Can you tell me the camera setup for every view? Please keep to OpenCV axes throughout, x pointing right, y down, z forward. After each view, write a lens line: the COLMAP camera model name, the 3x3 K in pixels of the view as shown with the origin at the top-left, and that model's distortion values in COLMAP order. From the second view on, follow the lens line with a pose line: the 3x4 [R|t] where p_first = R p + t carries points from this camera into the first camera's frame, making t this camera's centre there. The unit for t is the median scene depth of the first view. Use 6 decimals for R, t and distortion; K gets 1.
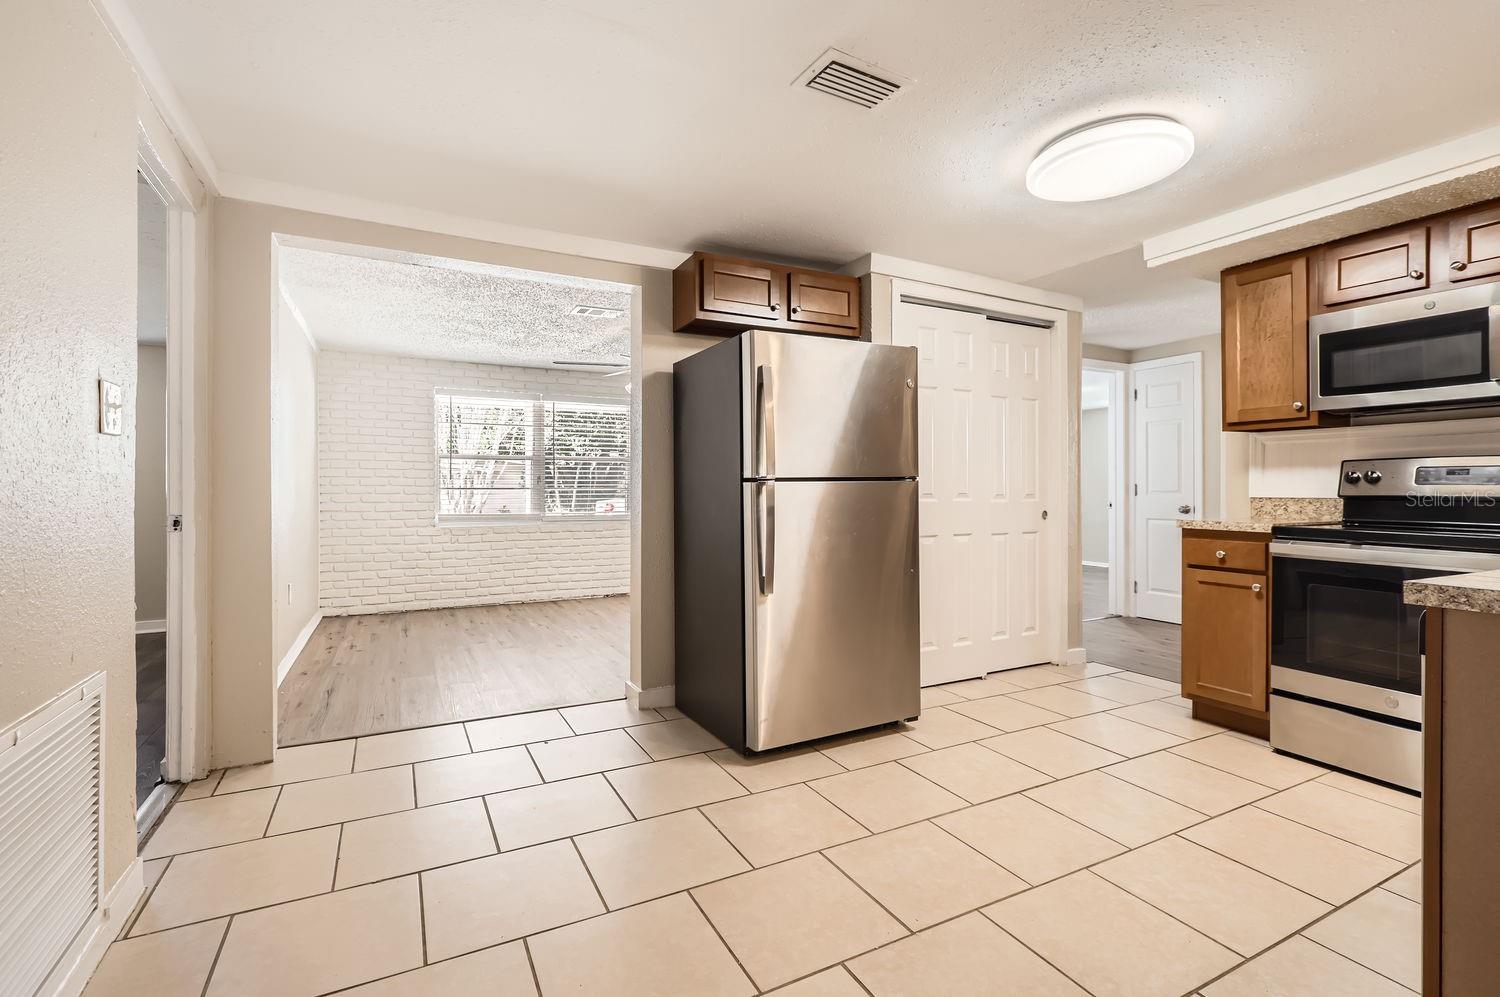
lens RADIAL K [[683.4, 0, 752.7], [0, 683.4, 490.4], [0, 0, 1]] dist [-0.000202, 0.001211]
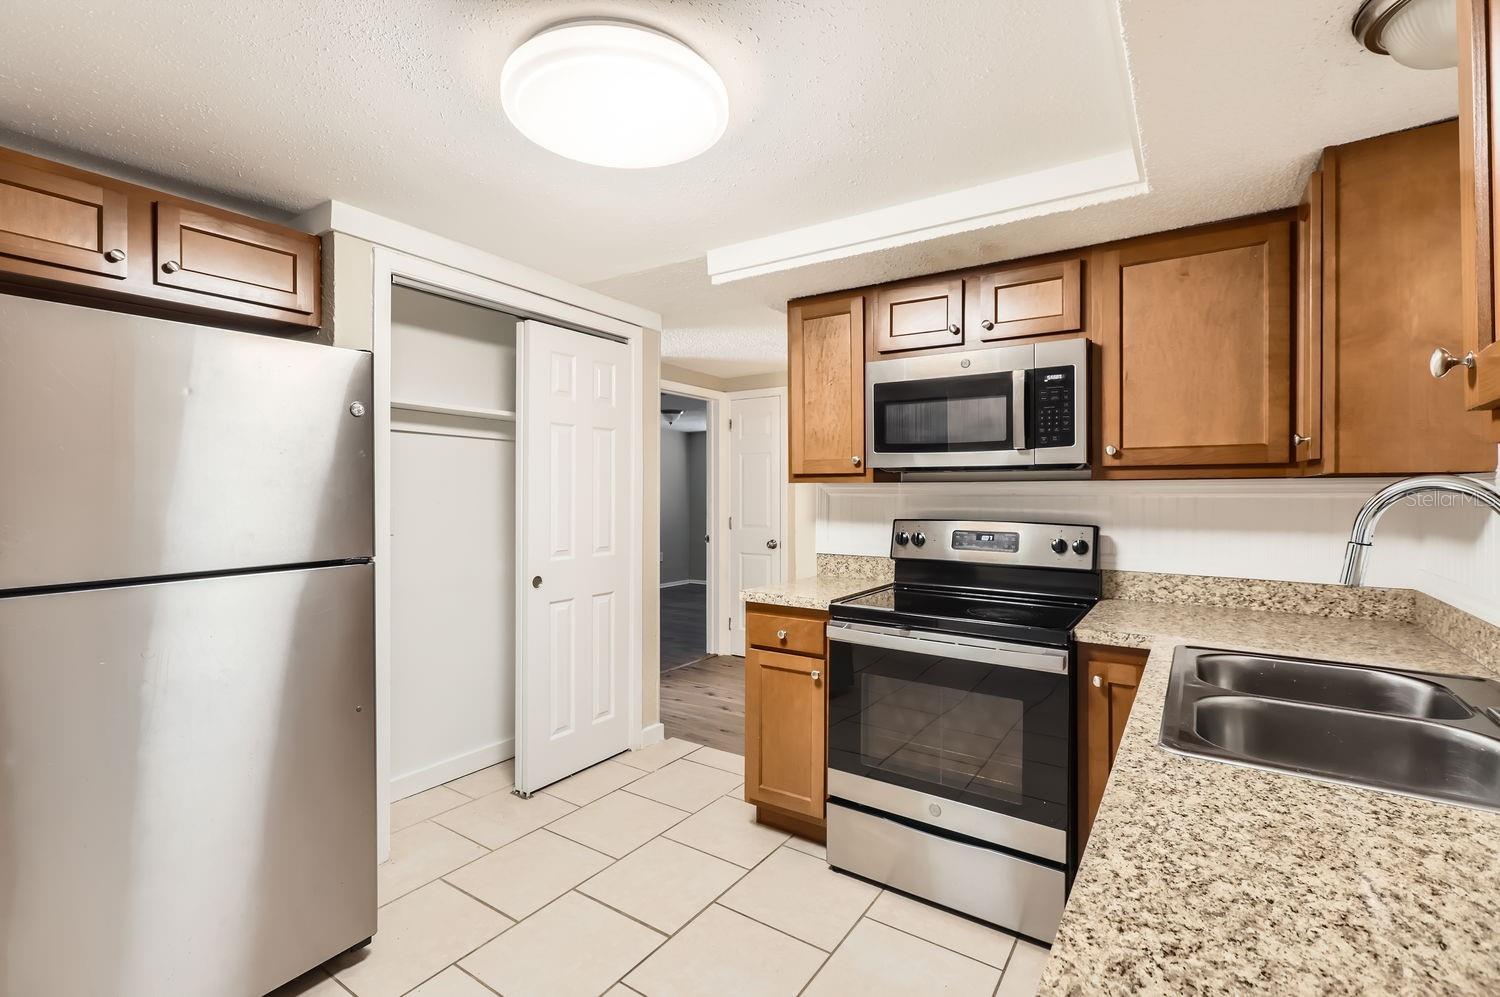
lens RADIAL K [[671.6, 0, 752.4], [0, 671.6, 492.5], [0, 0, 1]] dist [0.000477, 0.000594]
pose [[0.878719, 0.002748, 0.477332, 0.233764], [-0.001321, 0.999994, -0.003326, -0.071757], [-0.477338, 0.002292, 0.878717, 0.262798]]
